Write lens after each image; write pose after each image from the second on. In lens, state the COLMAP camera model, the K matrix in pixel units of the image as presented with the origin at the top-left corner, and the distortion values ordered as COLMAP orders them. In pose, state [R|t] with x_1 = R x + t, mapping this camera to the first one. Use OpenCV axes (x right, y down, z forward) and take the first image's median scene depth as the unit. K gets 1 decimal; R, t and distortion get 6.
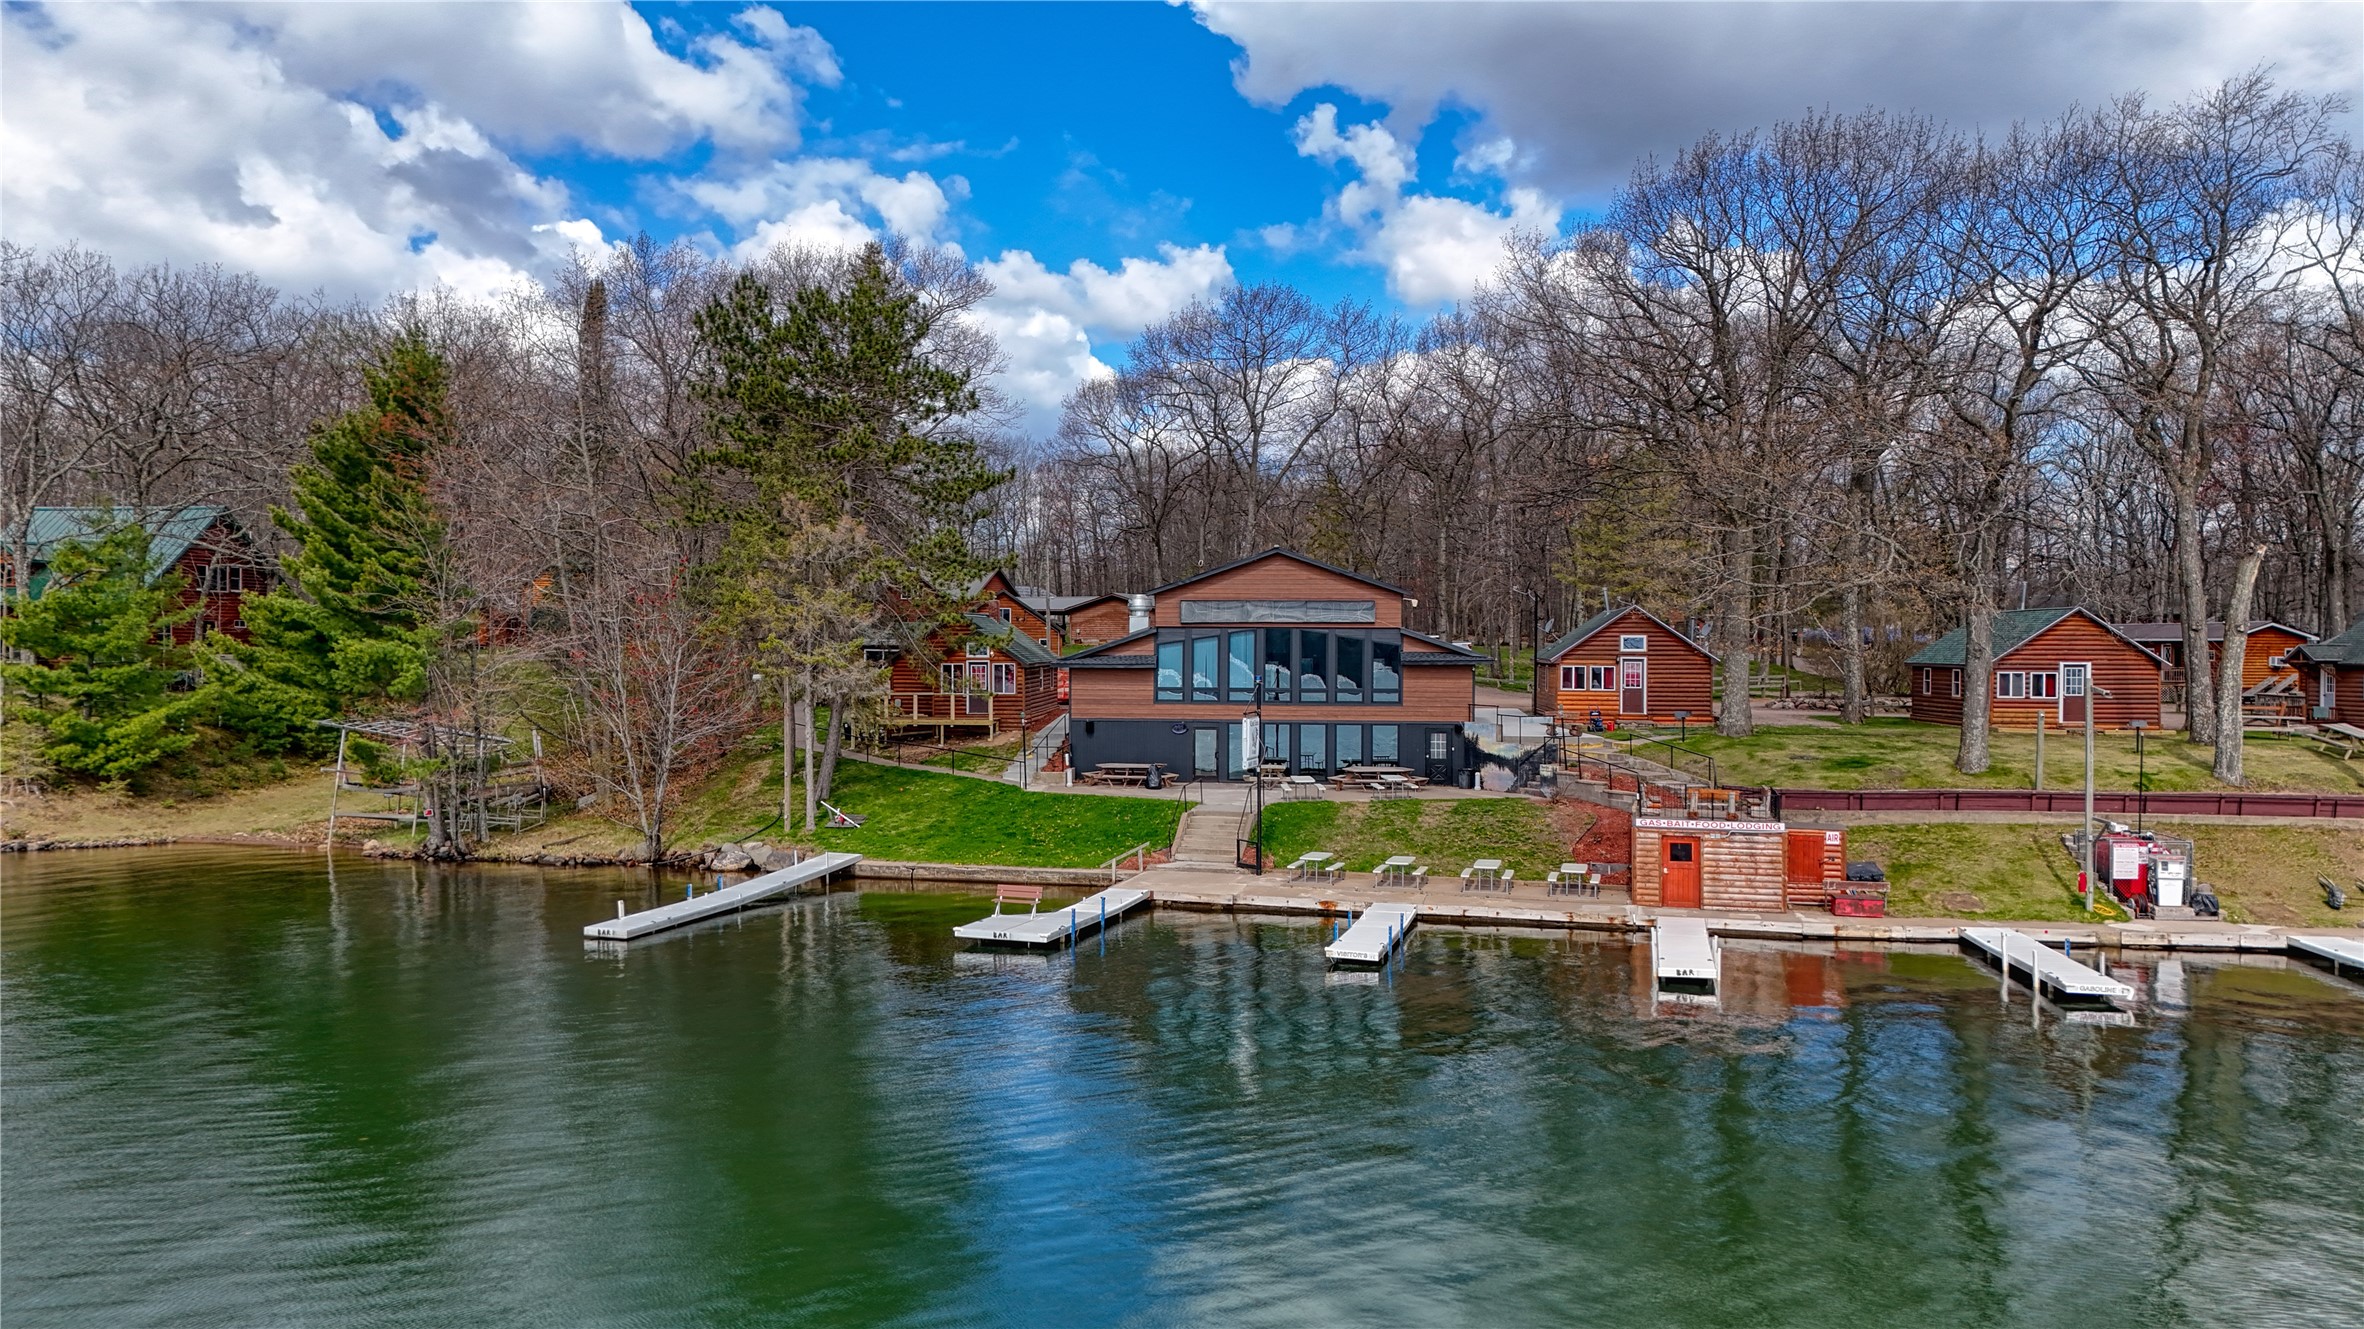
lens RADIAL K [[1718.1, 0, 1182.0], [0, 1718.1, 664.5], [0, 0, 1]] dist [0.009902, -0.000961]
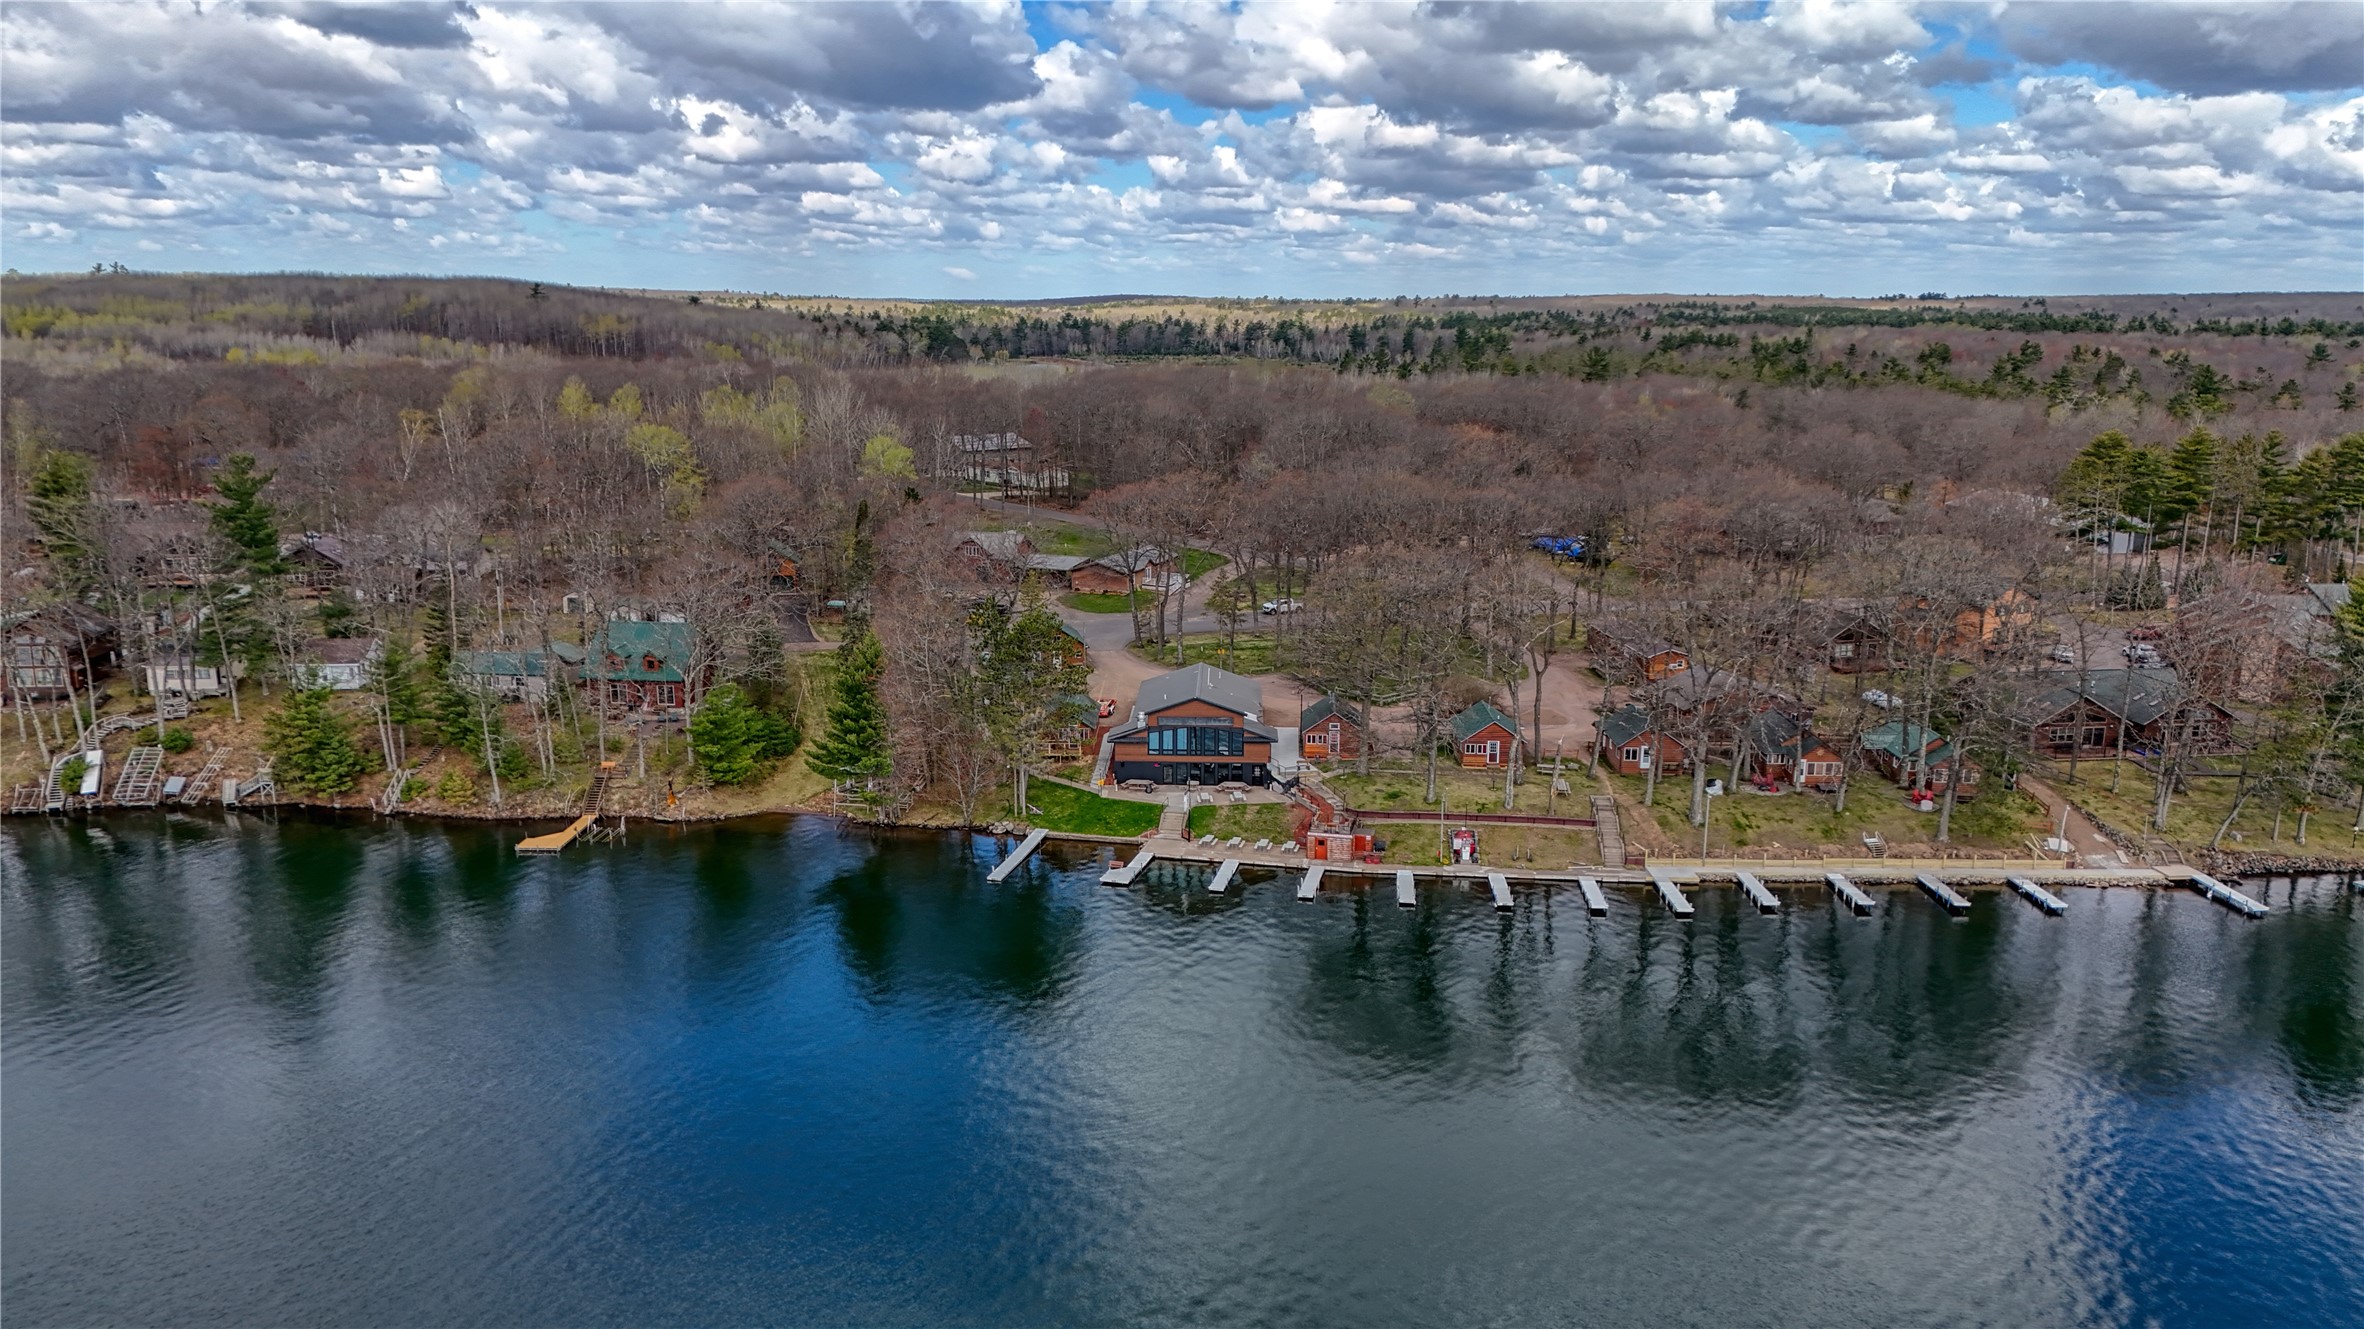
lens RADIAL K [[1808.7, 0, 1182.0], [0, 1808.7, 664.5], [0, 0, 1]] dist [-0.000488, -0.001378]
pose [[0.998961, -0.012449, 0.043844, -0.089371], [0.003046, 0.978061, 0.208296, -0.733835], [-0.045475, -0.207946, 0.977083, -1.765019]]
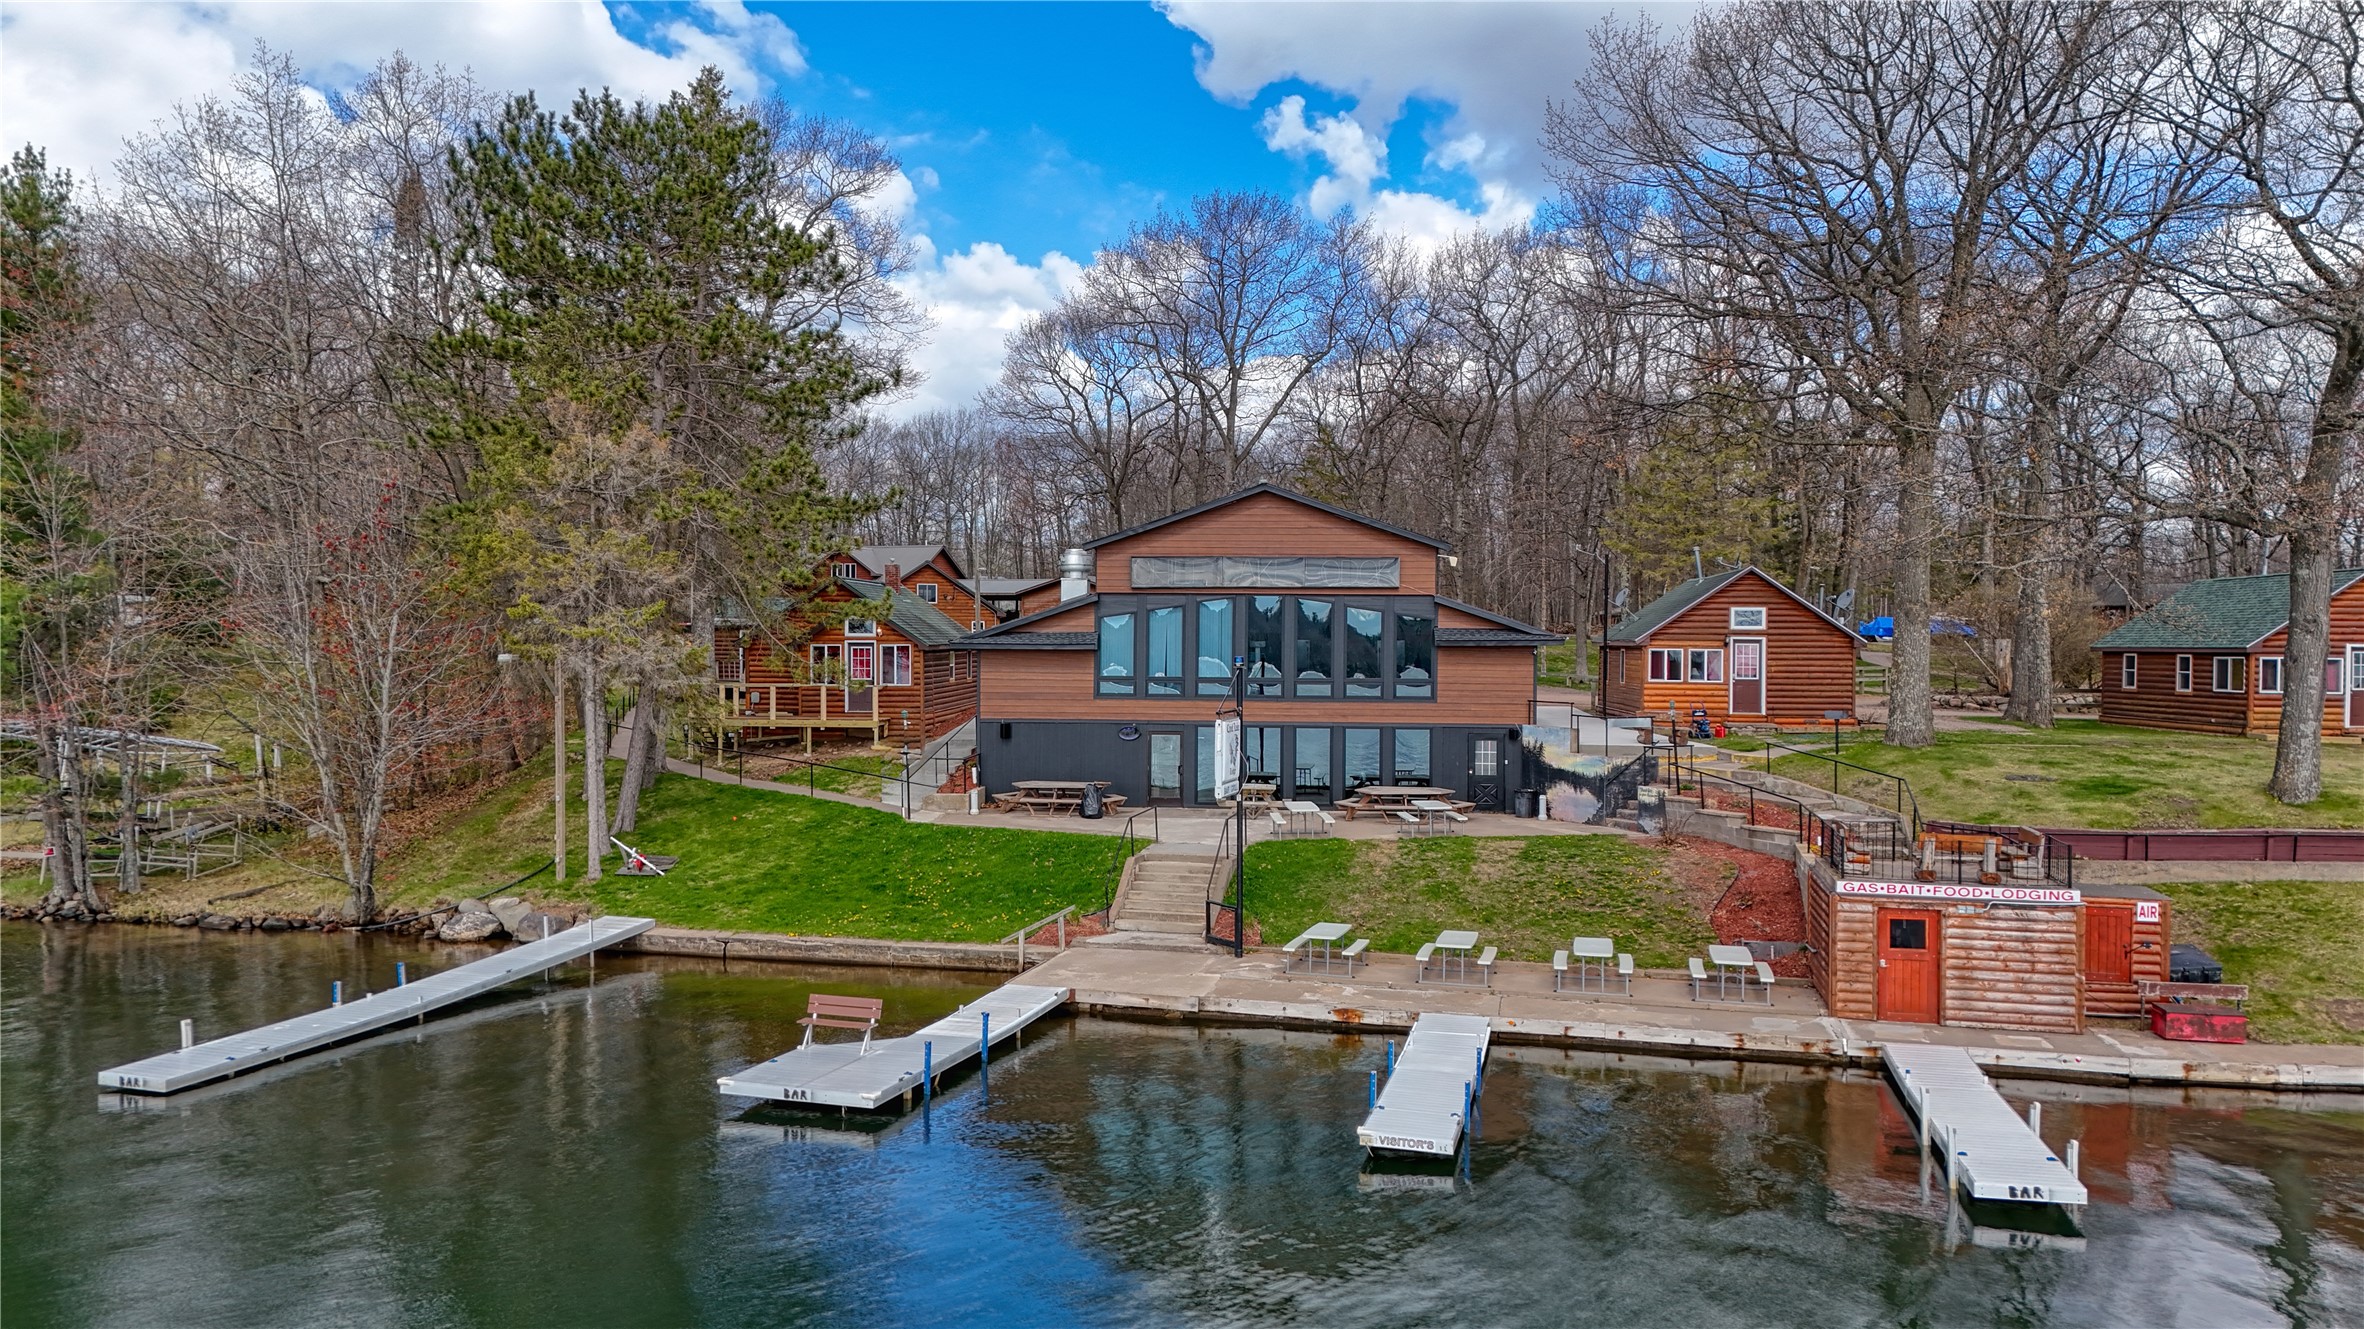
lens RADIAL K [[1718.1, 0, 1182.0], [0, 1718.1, 664.5], [0, 0, 1]] dist [0.009902, -0.000961]
pose [[0.999856, 0.002683, 0.016756, 0.009905], [-0.002704, 0.999996, 0.001222, 0.008032], [-0.016753, -0.001267, 0.999859, 0.298574]]
